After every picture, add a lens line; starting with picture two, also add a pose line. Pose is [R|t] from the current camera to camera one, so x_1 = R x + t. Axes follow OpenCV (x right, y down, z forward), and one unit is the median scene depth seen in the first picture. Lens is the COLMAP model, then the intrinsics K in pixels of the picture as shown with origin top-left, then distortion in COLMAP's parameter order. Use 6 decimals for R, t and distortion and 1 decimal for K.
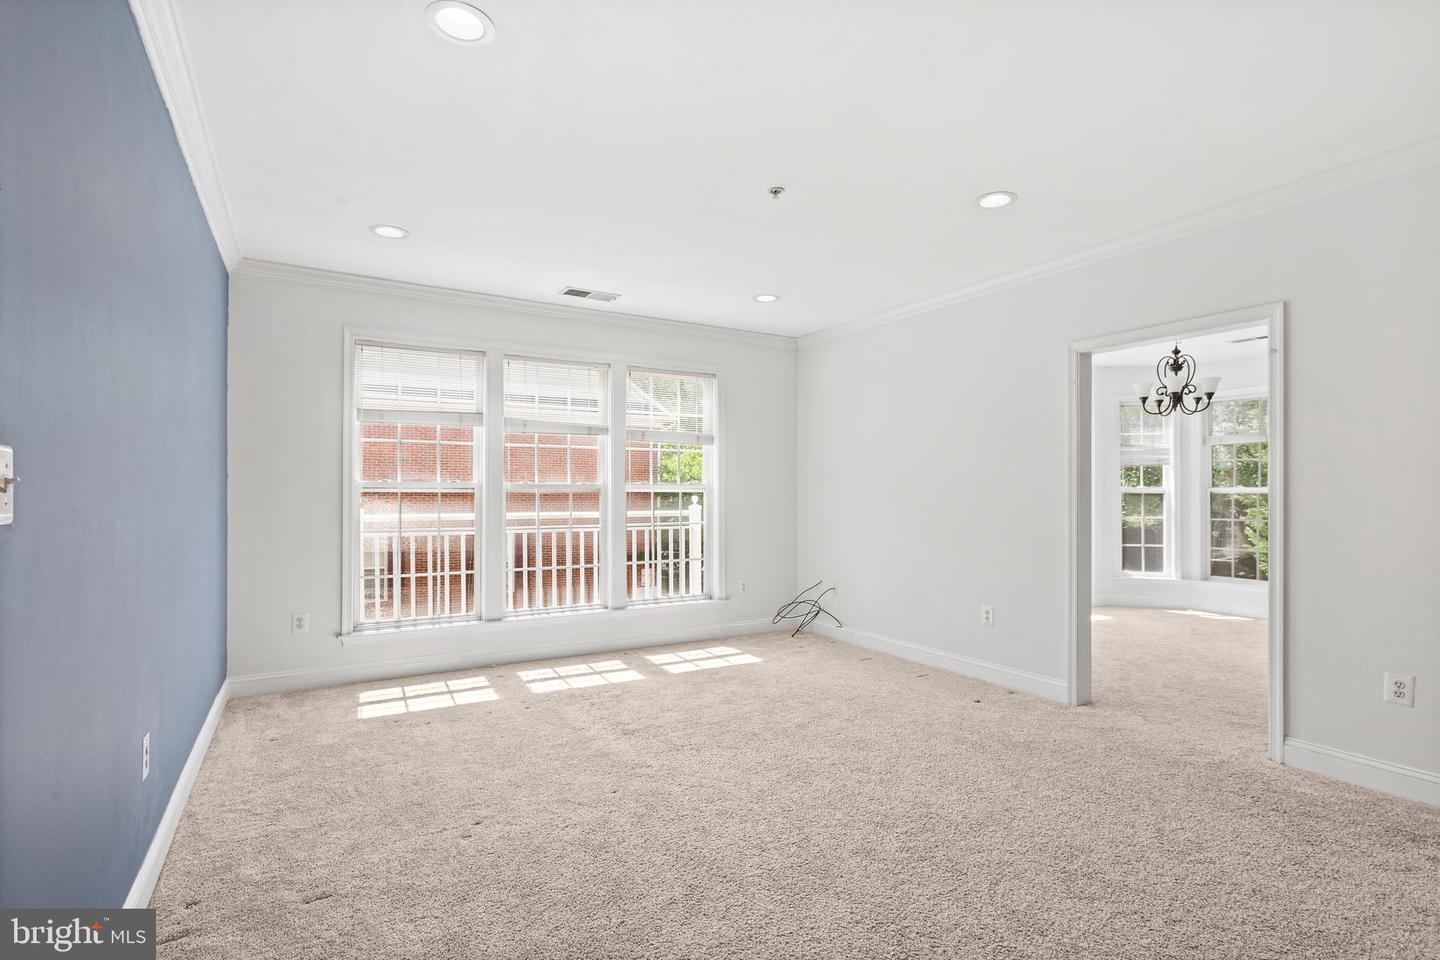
lens RADIAL K [[690.3, 0, 720.4], [0, 690.3, 495.7], [0, 0, 1]] dist [-0.000317, 0.000242]
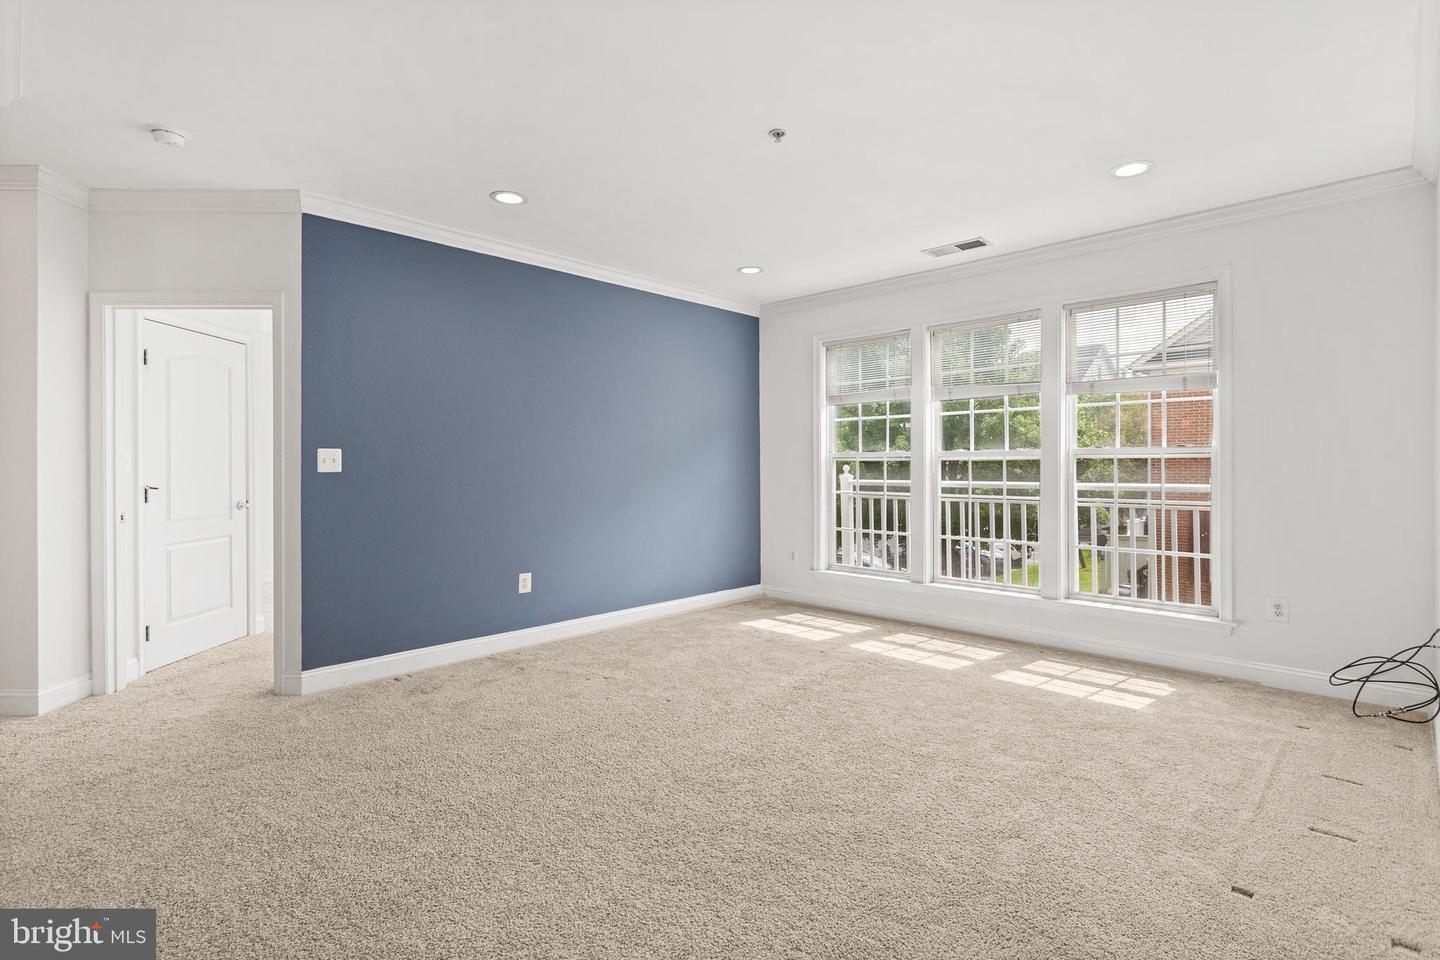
lens RADIAL K [[696.3, 0, 717.3], [0, 696.3, 462.5], [0, 0, 1]] dist [-0.000737, 0.000904]
pose [[0.262692, -0.005025, -0.964867, 0.630811], [-0.000089, 0.999986, -0.005232, 0.004172], [0.964880, 0.001460, 0.262688, 0.442591]]
